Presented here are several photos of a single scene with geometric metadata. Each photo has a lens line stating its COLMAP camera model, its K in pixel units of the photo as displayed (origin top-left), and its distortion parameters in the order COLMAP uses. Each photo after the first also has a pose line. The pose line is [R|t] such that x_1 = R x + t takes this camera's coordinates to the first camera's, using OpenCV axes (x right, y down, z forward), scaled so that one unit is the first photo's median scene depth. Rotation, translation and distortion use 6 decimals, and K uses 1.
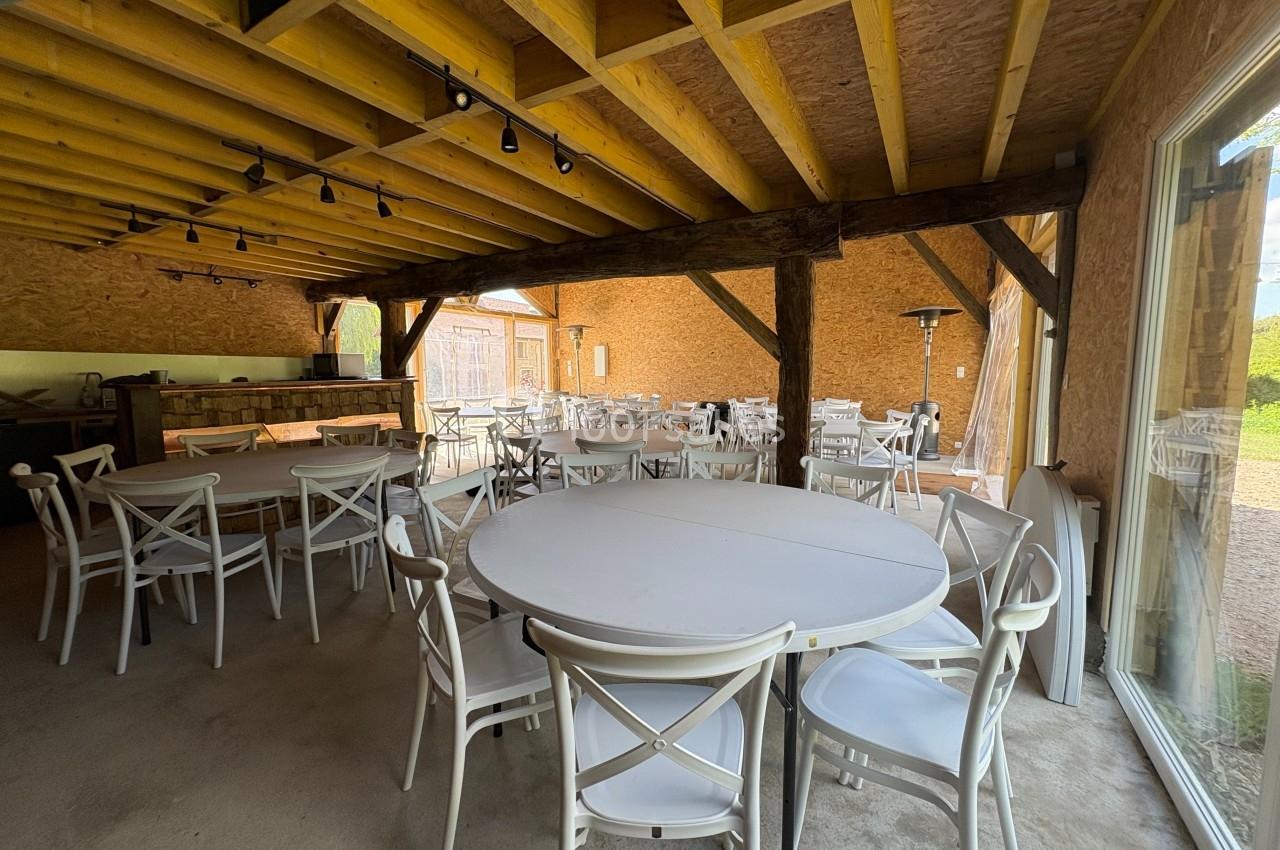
lens RADIAL K [[510.9, 0, 636.0], [0, 510.9, 424.7], [0, 0, 1]] dist [-0.000150, 0.000151]
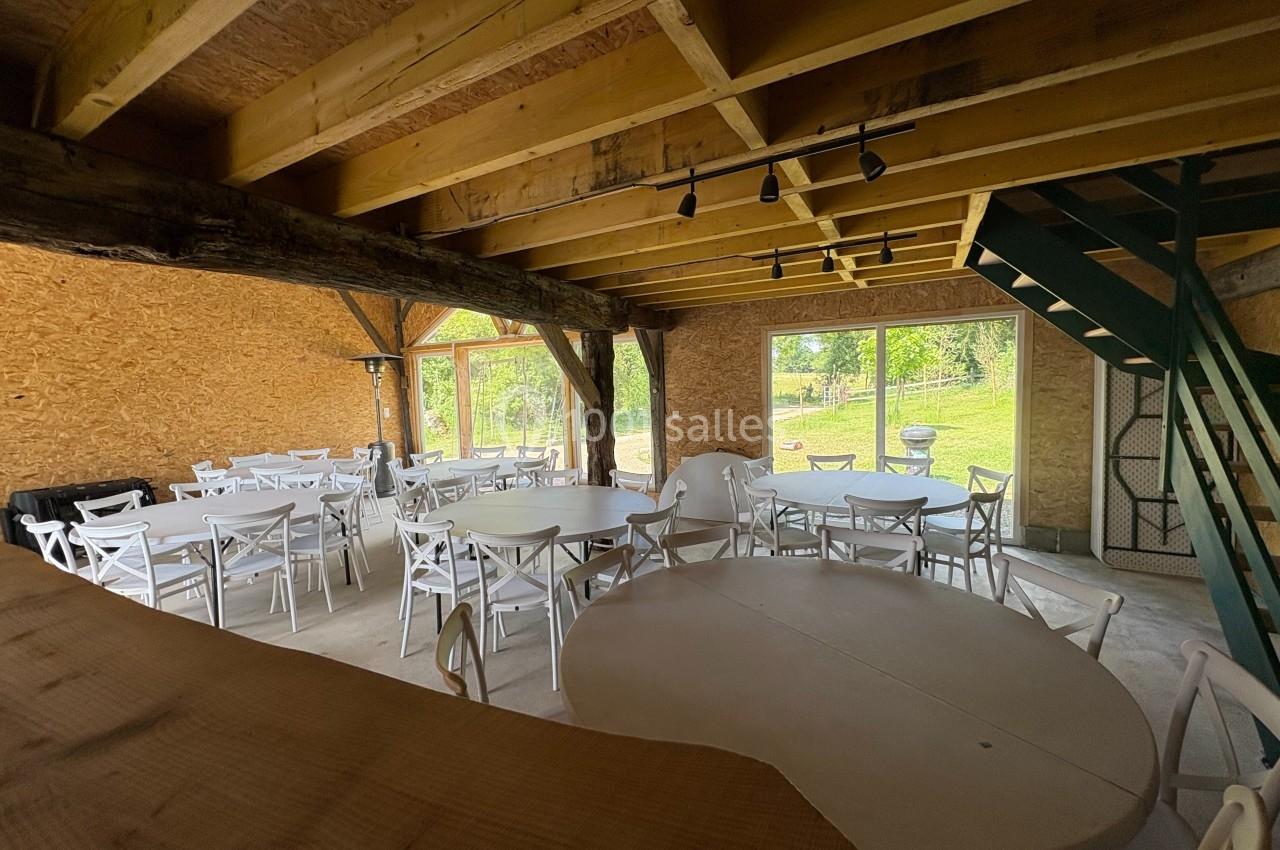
lens RADIAL K [[510.9, 0, 636.0], [0, 510.9, 424.7], [0, 0, 1]] dist [-0.000150, 0.000151]
pose [[-0.018581, -0.070574, 0.997334, -0.467102], [0.123139, 0.989750, 0.072331, -0.085978], [-0.992216, 0.124154, -0.009700, 0.449072]]
